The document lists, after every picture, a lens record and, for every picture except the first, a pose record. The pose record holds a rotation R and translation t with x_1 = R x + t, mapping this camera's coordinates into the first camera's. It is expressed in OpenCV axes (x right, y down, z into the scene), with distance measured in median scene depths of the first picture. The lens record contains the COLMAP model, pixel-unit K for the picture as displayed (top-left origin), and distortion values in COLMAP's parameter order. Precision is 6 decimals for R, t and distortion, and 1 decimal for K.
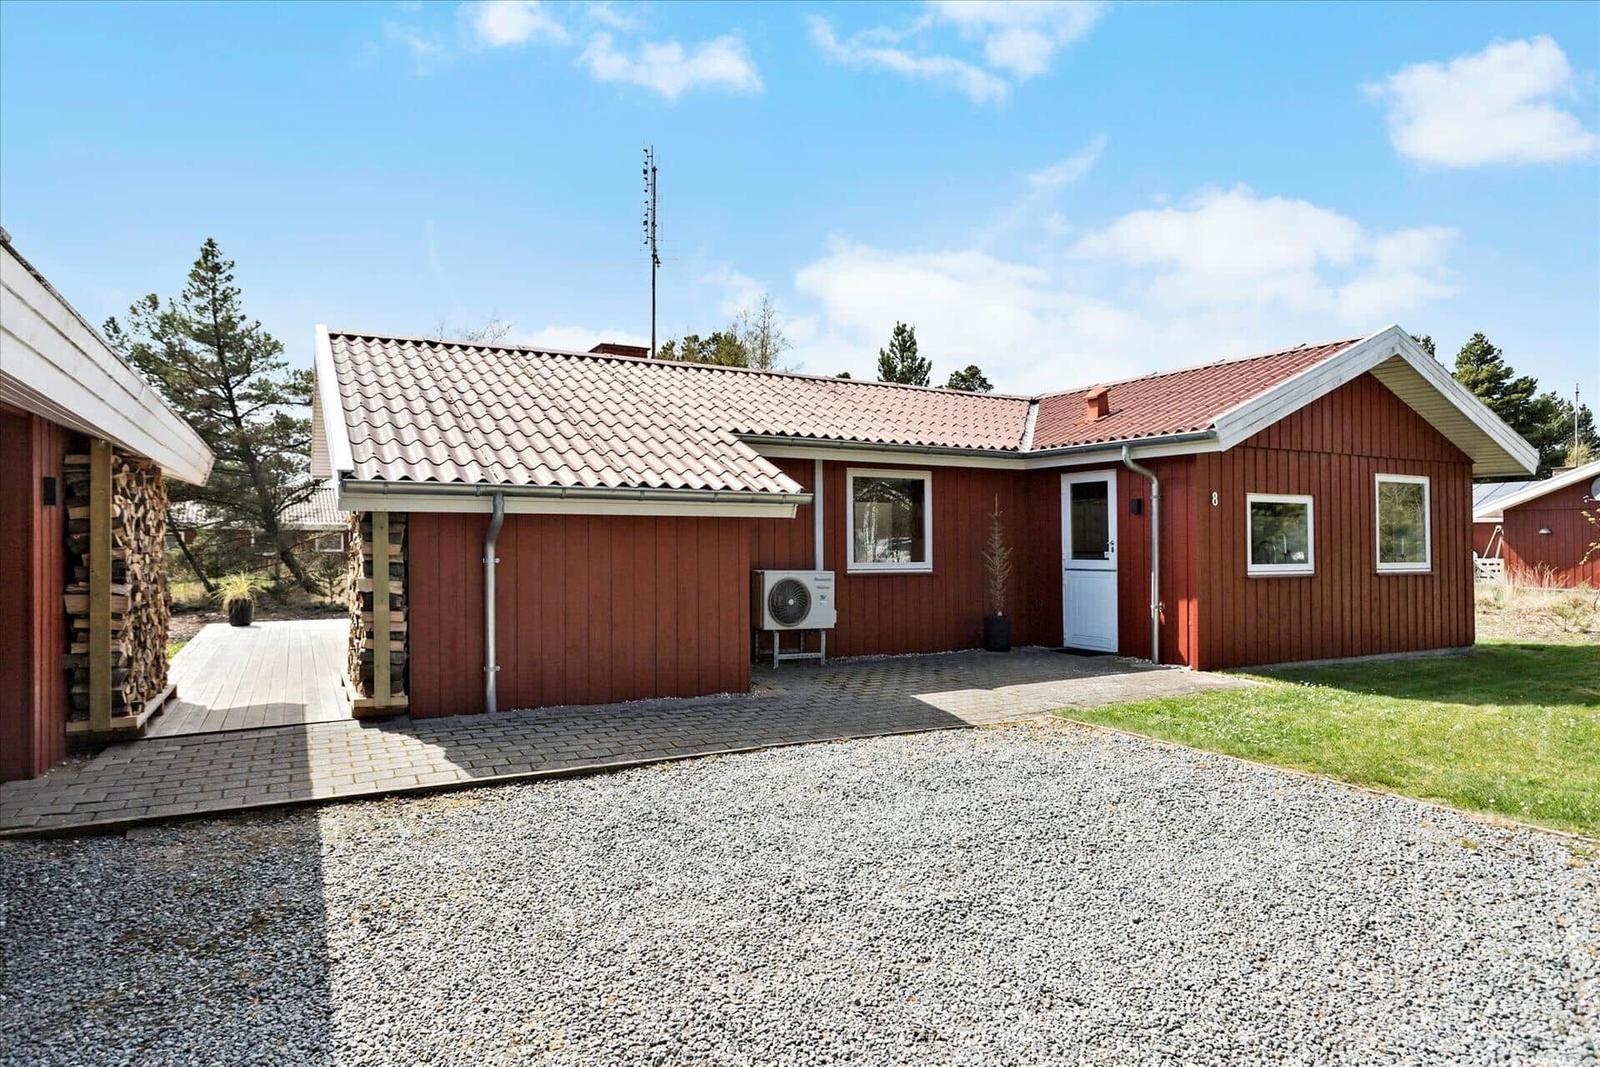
lens RADIAL K [[972.6, 0, 799.5], [0, 972.6, 534.3], [0, 0, 1]] dist [-0.007100, 0.000101]
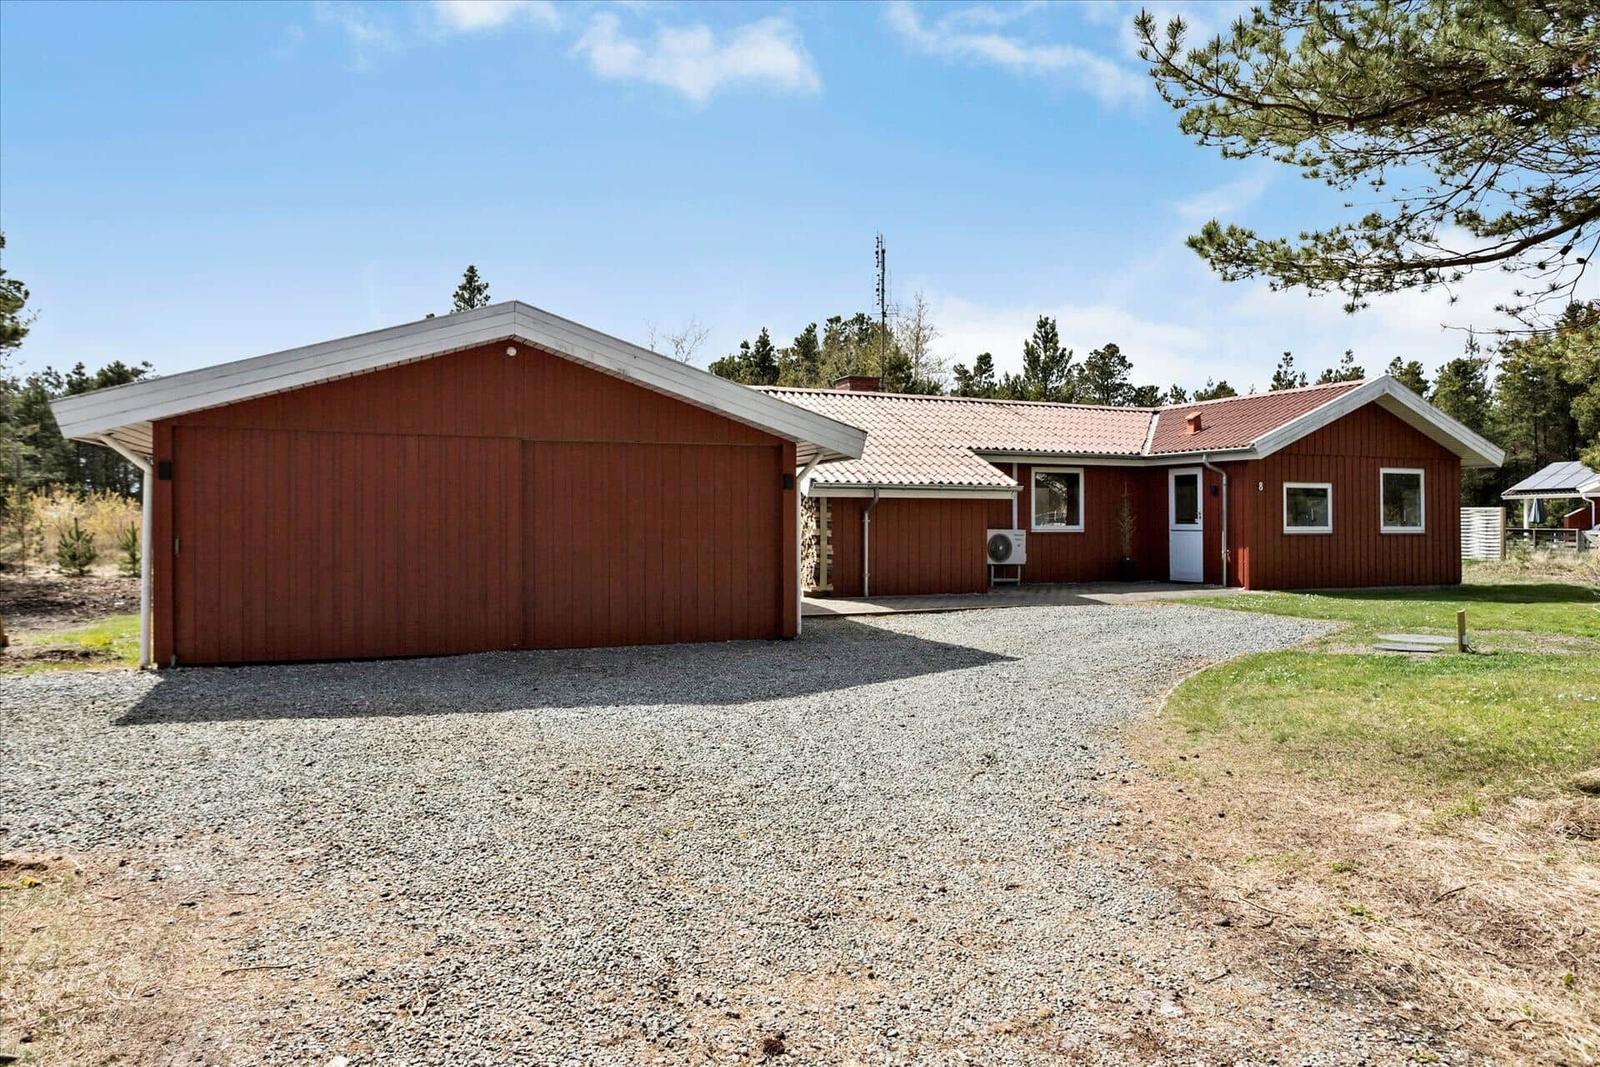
lens RADIAL K [[1117.3, 0, 799.9], [0, 1117.3, 537.1], [0, 0, 1]] dist [-0.003459, 0.001130]
pose [[0.995682, 0.001607, -0.092812, -0.166284], [0.000744, 0.999680, 0.025290, 0.001084], [0.092823, -0.025250, 0.995362, -0.912958]]
